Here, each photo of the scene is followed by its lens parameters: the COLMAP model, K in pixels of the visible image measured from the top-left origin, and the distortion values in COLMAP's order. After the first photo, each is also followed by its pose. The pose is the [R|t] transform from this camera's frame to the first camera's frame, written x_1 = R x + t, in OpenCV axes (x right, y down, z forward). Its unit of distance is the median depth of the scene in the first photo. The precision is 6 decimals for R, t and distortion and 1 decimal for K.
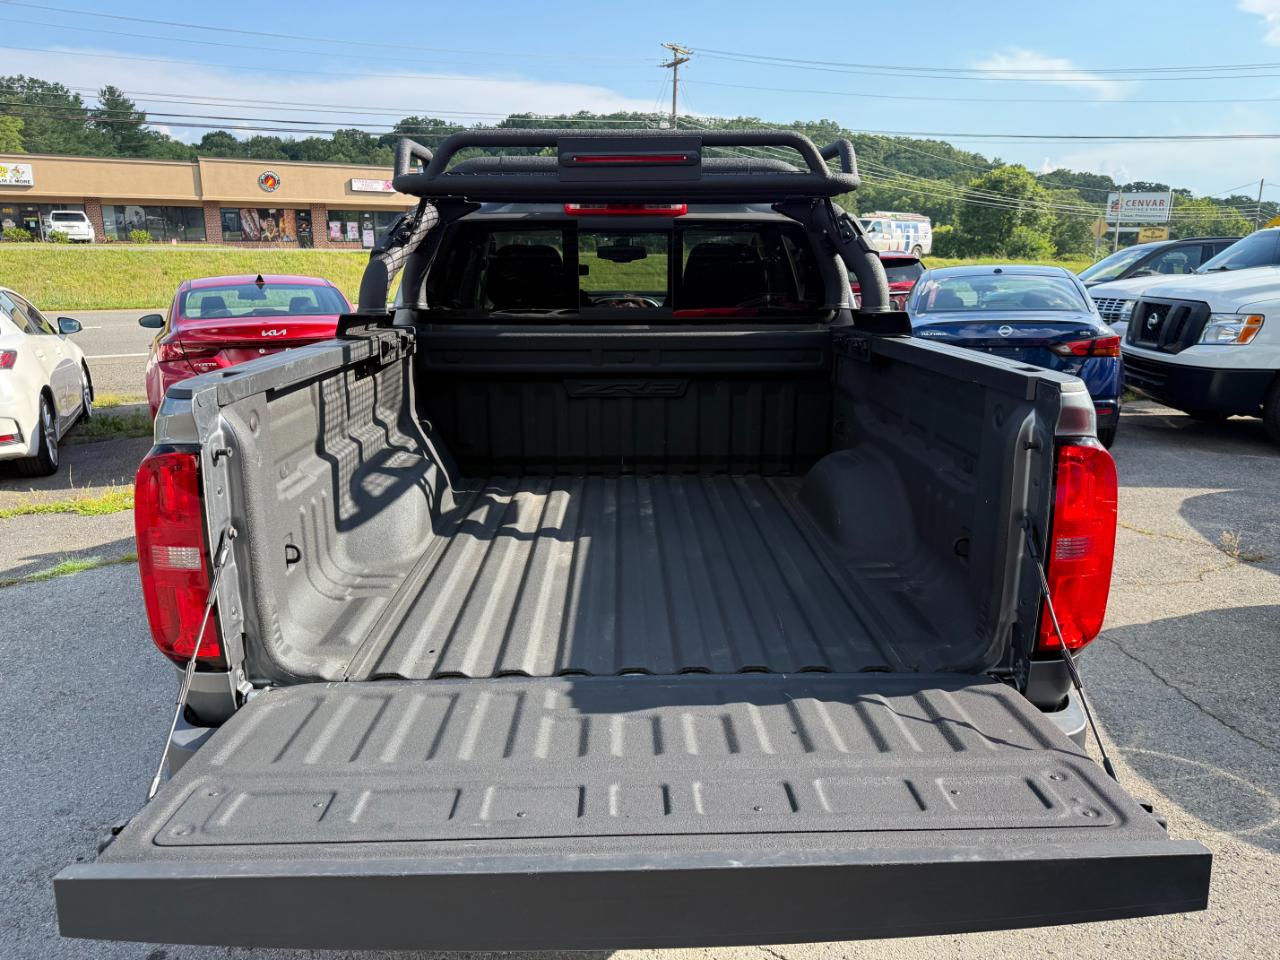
lens RADIAL K [[917.2, 0, 647.4], [0, 917.2, 476.6], [0, 0, 1]] dist [0.026849, -0.032436]
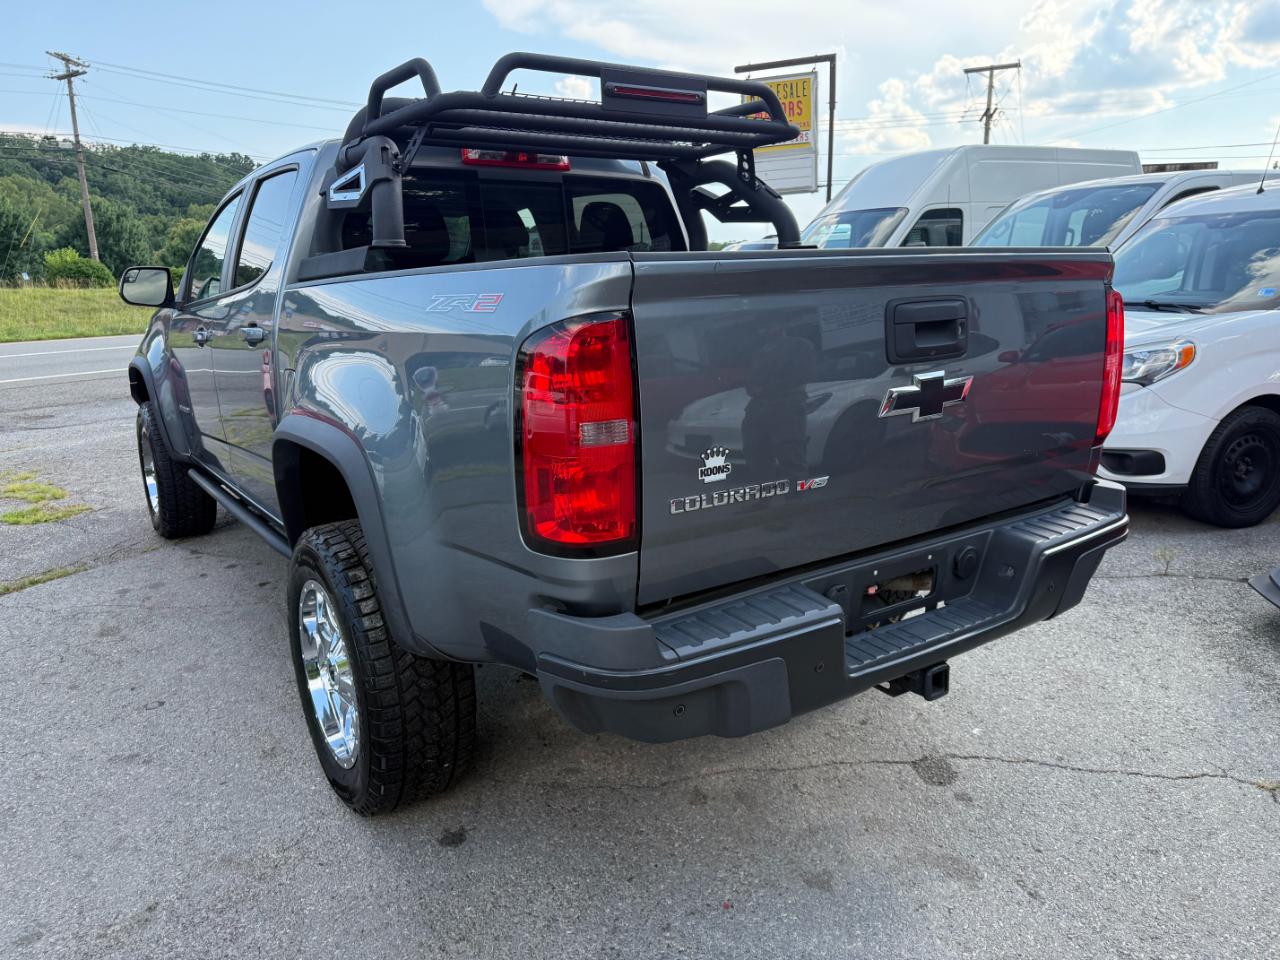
lens RADIAL K [[912.4, 0, 654.3], [0, 912.4, 482.7], [0, 0, 1]] dist [0.002831, -0.005334]
pose [[0.829791, -0.140475, 0.540106, -0.030065], [0.156717, 0.987513, 0.016067, 0.004061], [-0.535618, 0.071311, 0.841444, 0.005726]]
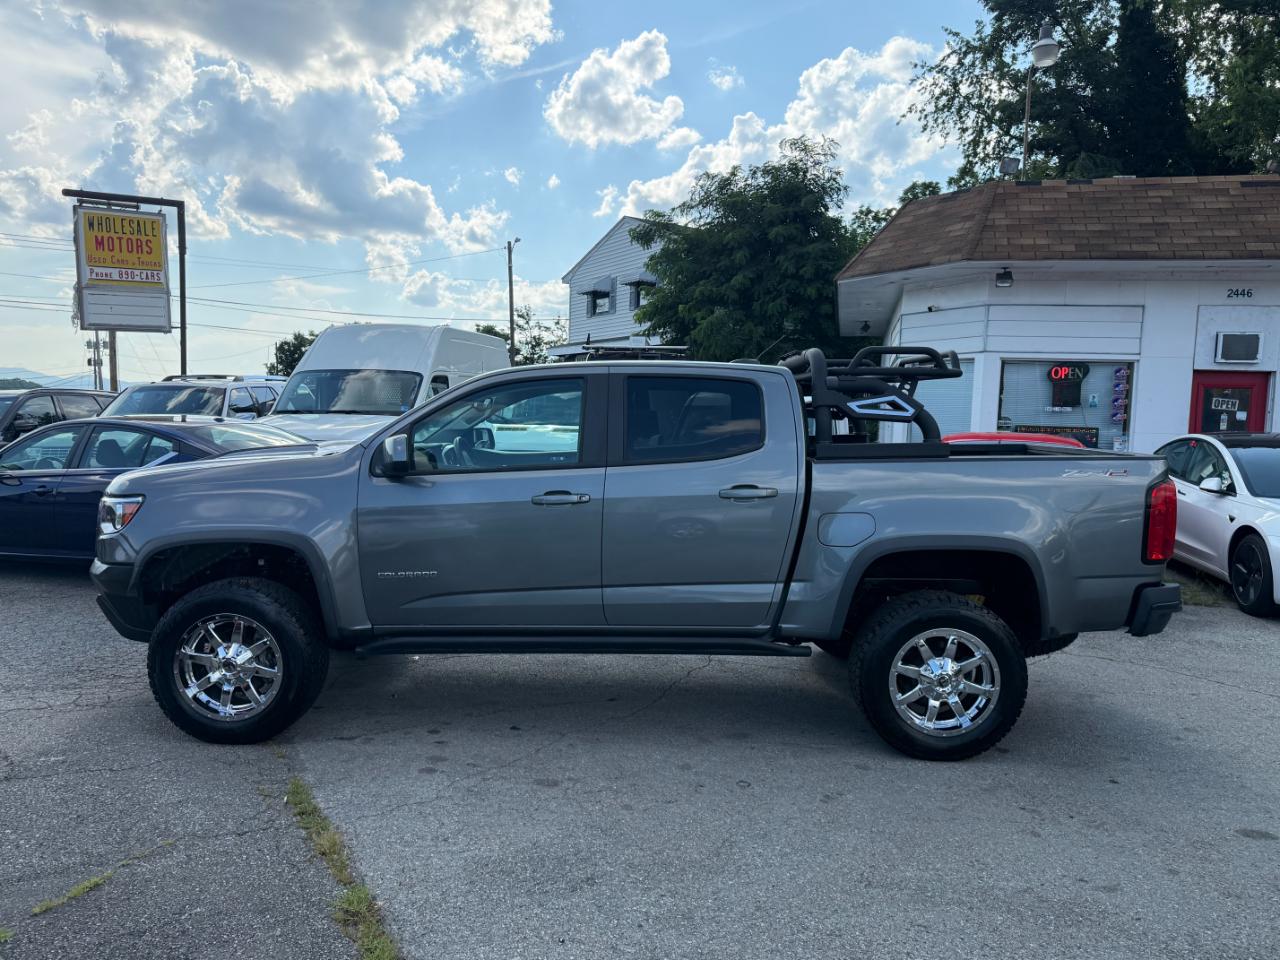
lens RADIAL K [[917.2, 0, 647.4], [0, 917.2, 476.6], [0, 0, 1]] dist [0.026849, -0.032436]
pose [[0.034765, -0.073231, 0.996709, -0.100332], [0.229677, 0.971203, 0.063346, -0.016824], [-0.972646, 0.226719, 0.050583, 0.071684]]
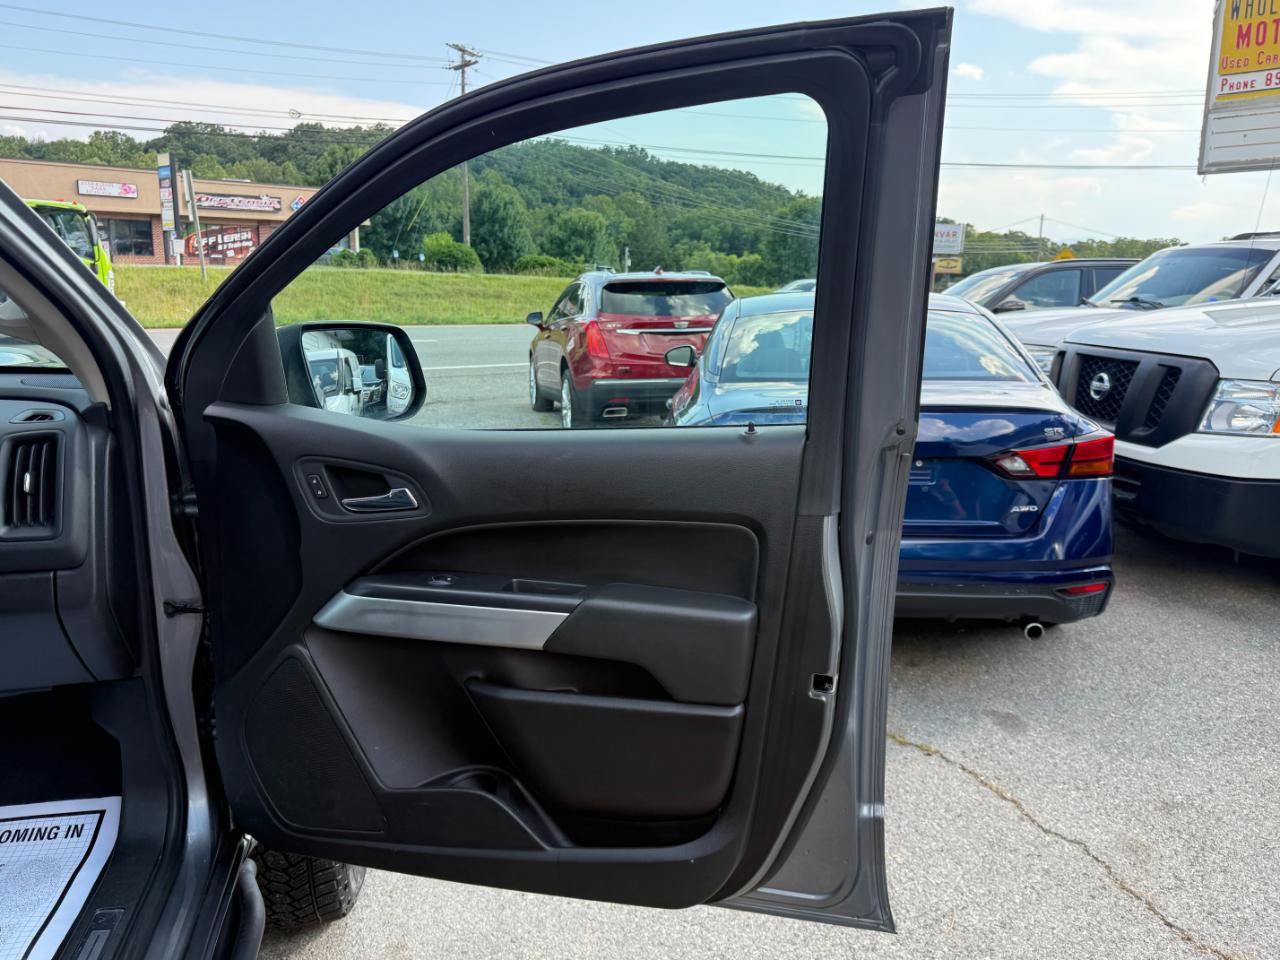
lens RADIAL K [[926.0, 0, 640.0], [0, 926.0, 480.0], [0, 0, 1]] dist [0.110051, -0.181949]
pose [[0.982566, -0.022902, 0.184500, 0.021472], [0.027528, 0.999367, -0.022551, -0.015797], [-0.183867, 0.027237, 0.982574, 0.070390]]
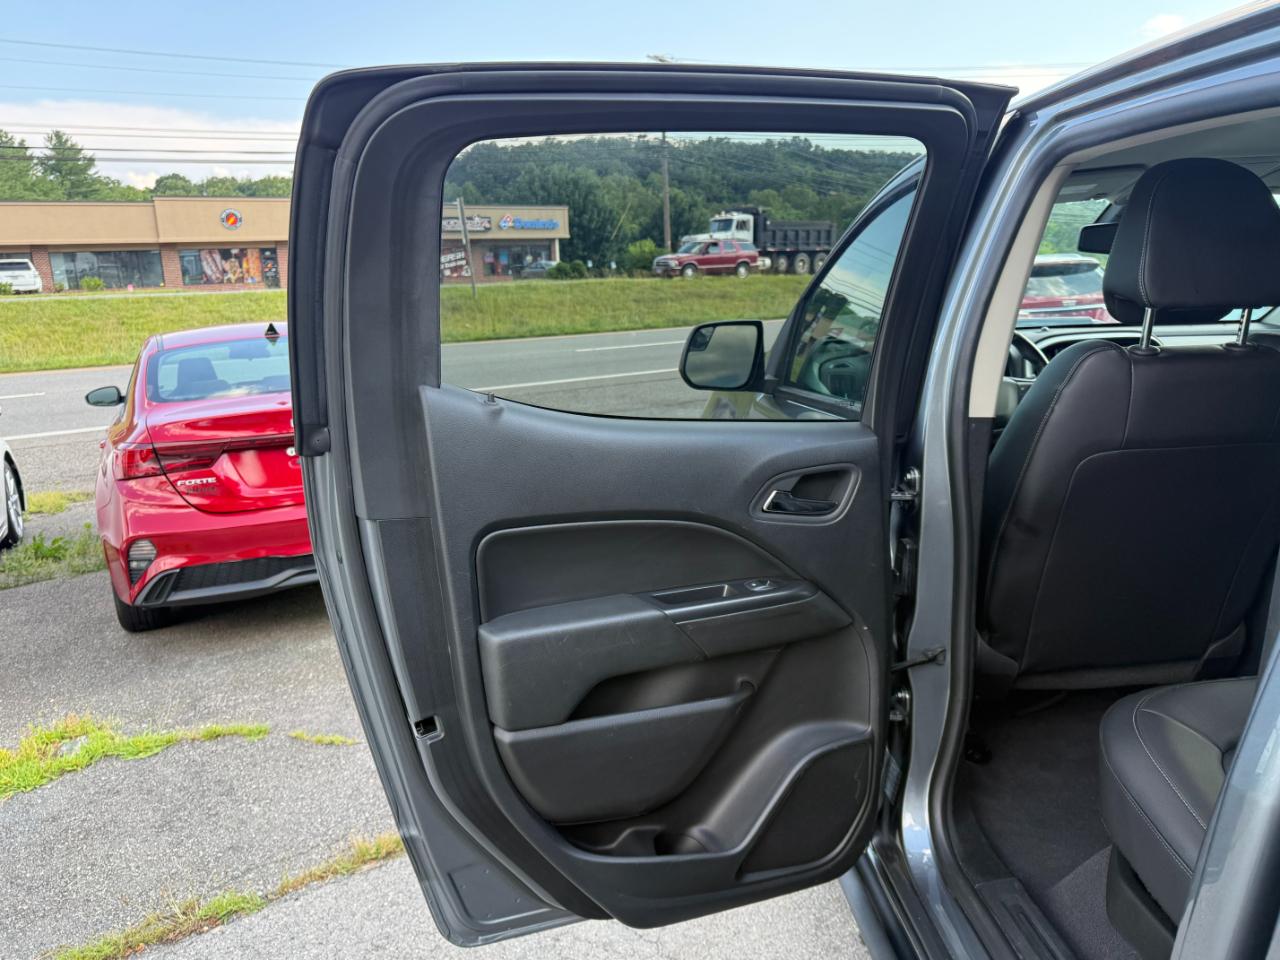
lens RADIAL K [[936.0, 0, 635.7], [0, 936.0, 486.8], [0, 0, 1]] dist [0.071984, -0.091561]
pose [[0.998888, -0.046011, 0.010295, -0.026381], [0.046234, 0.998676, -0.022549, -0.011597], [-0.009244, 0.023000, 0.999693, 0.050399]]
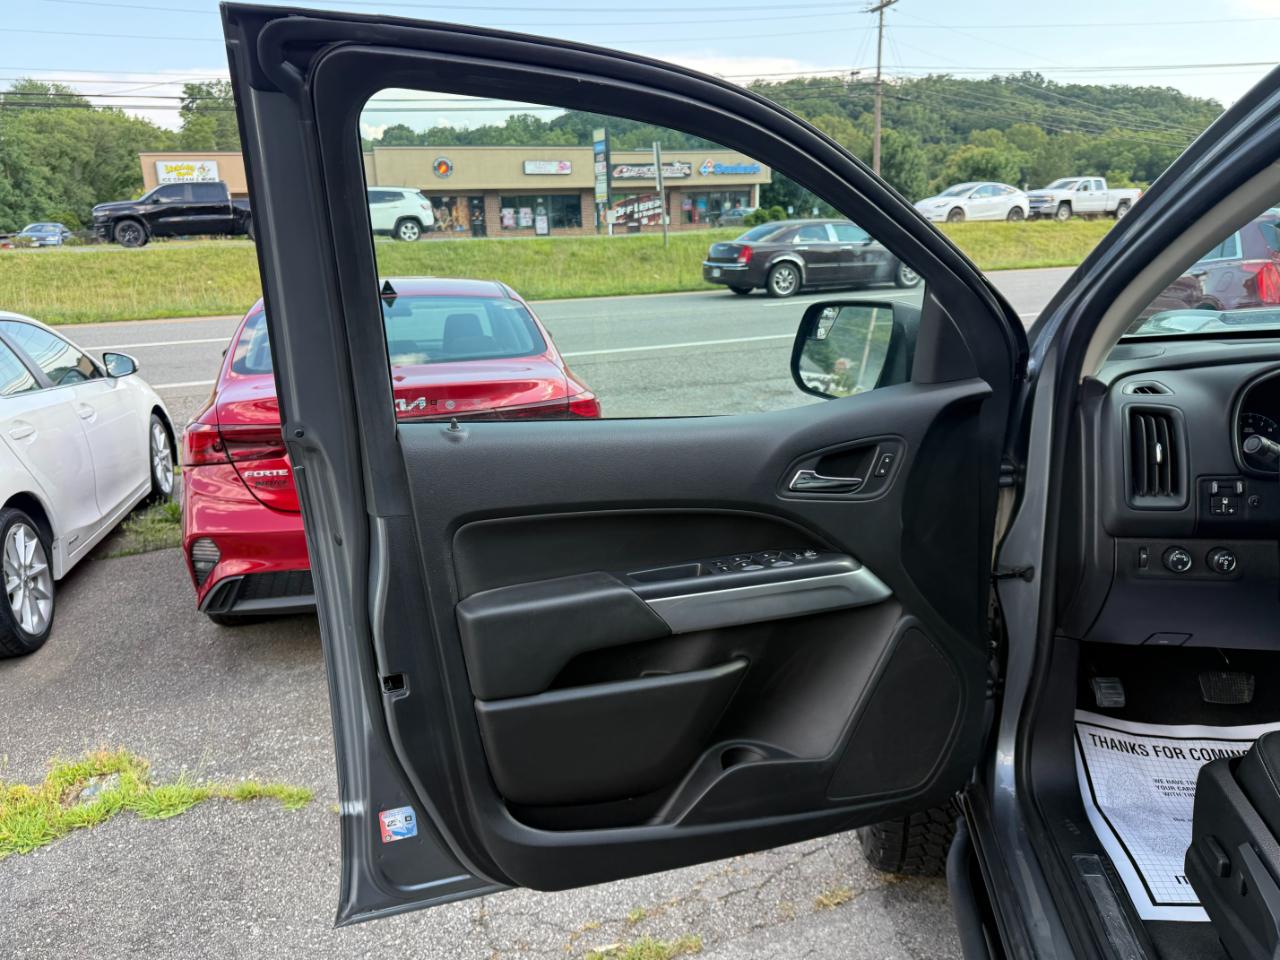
lens RADIAL K [[933.4, 0, 640.0], [0, 933.4, 480.0], [0, 0, 1]] dist [0.108239, -0.184209]
pose [[0.982740, 0.009591, -0.184745, -0.024247], [-0.006174, 0.999799, 0.019062, -0.016288], [0.184891, -0.017592, 0.982602, 0.068838]]
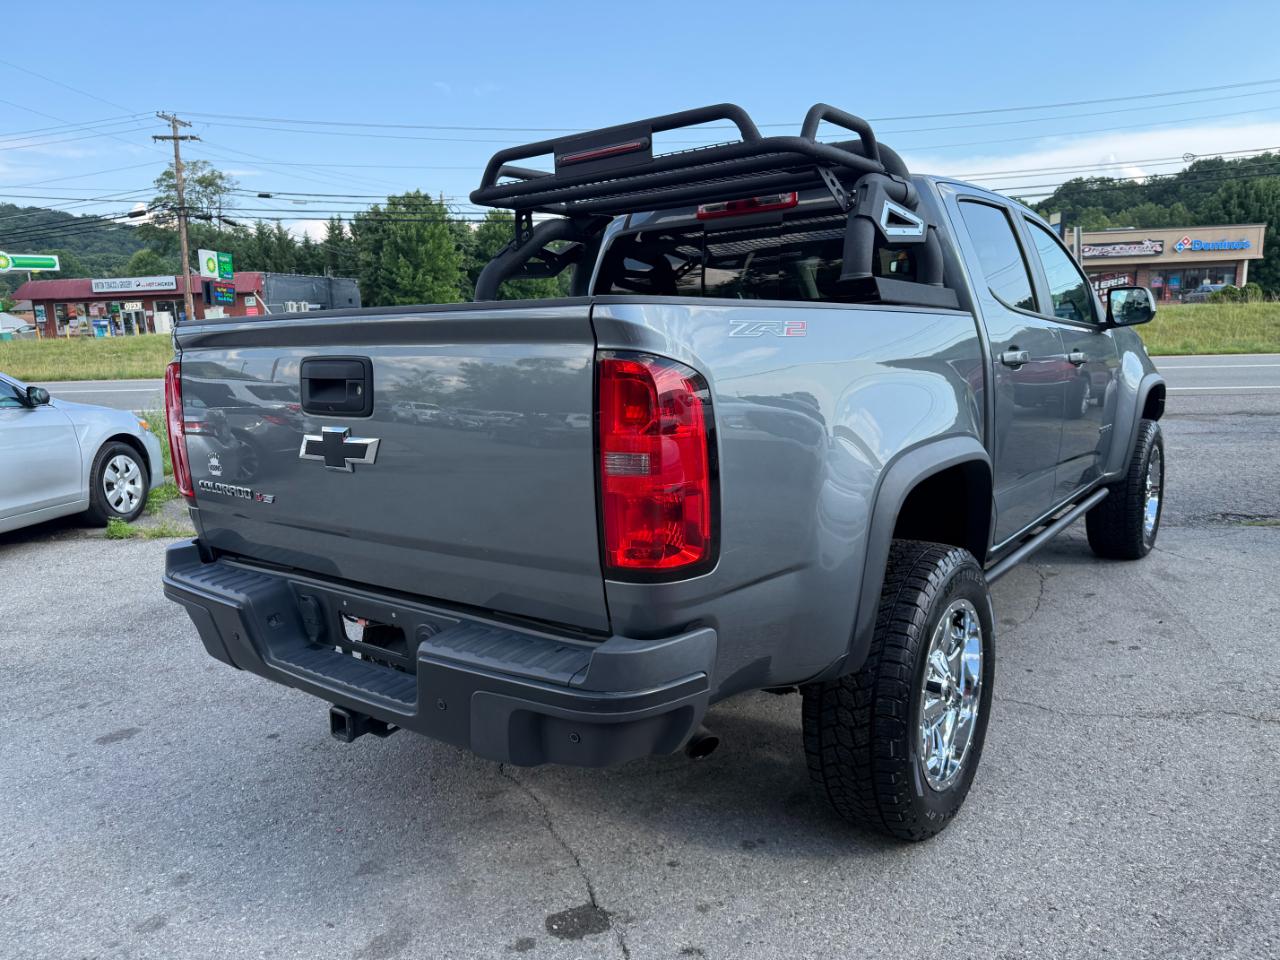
lens RADIAL K [[910.9, 0, 640.0], [0, 910.9, 480.0], [0, 0, 1]] dist [0.009099, -0.001338]
pose [[0.778599, 0.078265, -0.622622, 0.034077], [-0.119794, 0.992483, -0.025047, 0.003677], [0.615982, 0.094088, 0.782121, 0.008099]]
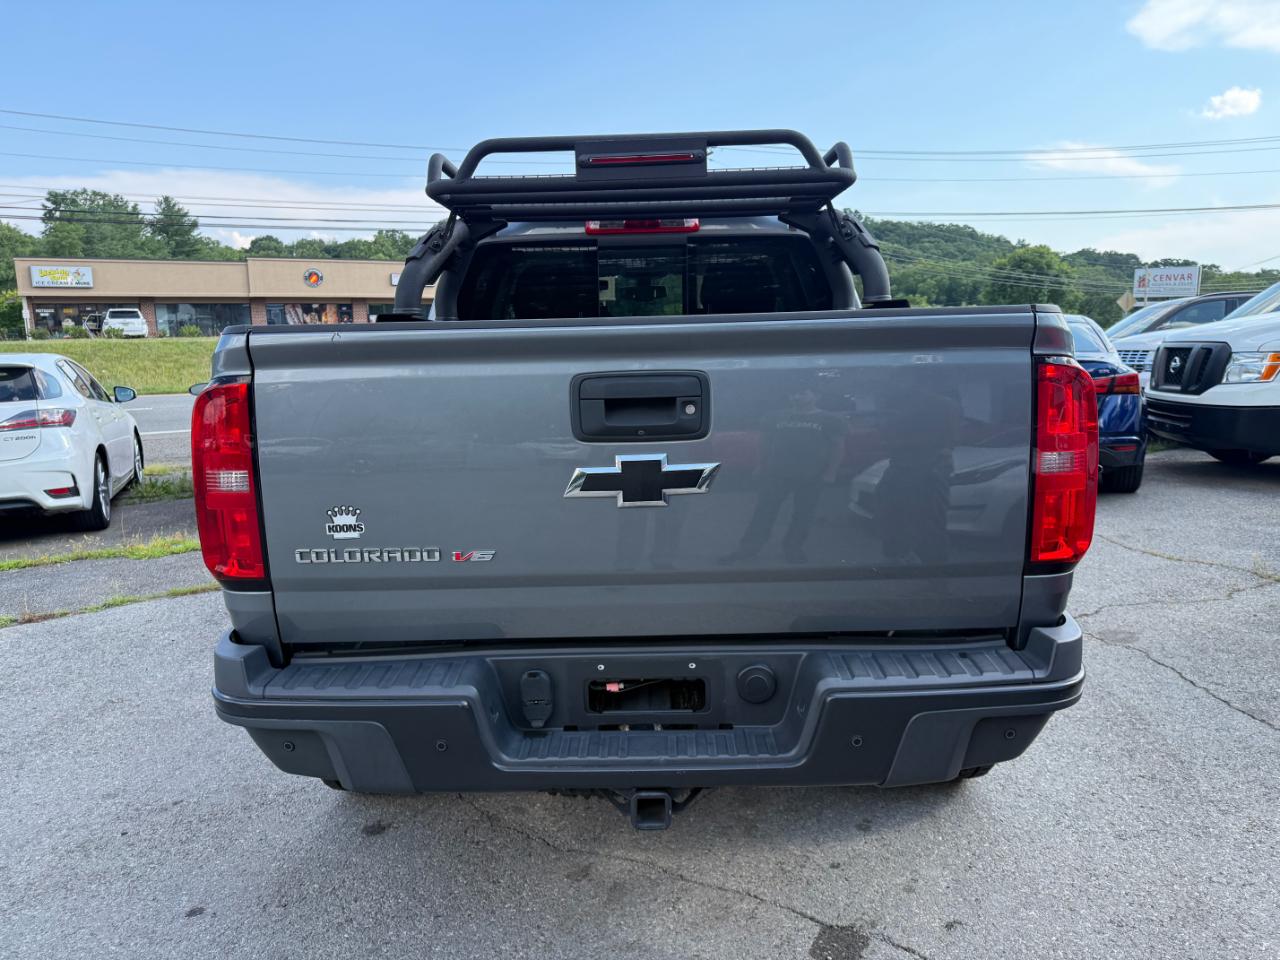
lens RADIAL K [[914.5, 0, 640.0], [0, 914.5, 480.0], [0, 0, 1]] dist [0.039271, -0.053194]
pose [[0.998949, -0.017211, -0.042474, 0.000848], [0.013391, 0.995974, -0.088641, 0.005841], [0.043829, 0.087979, 0.995158, -0.002226]]
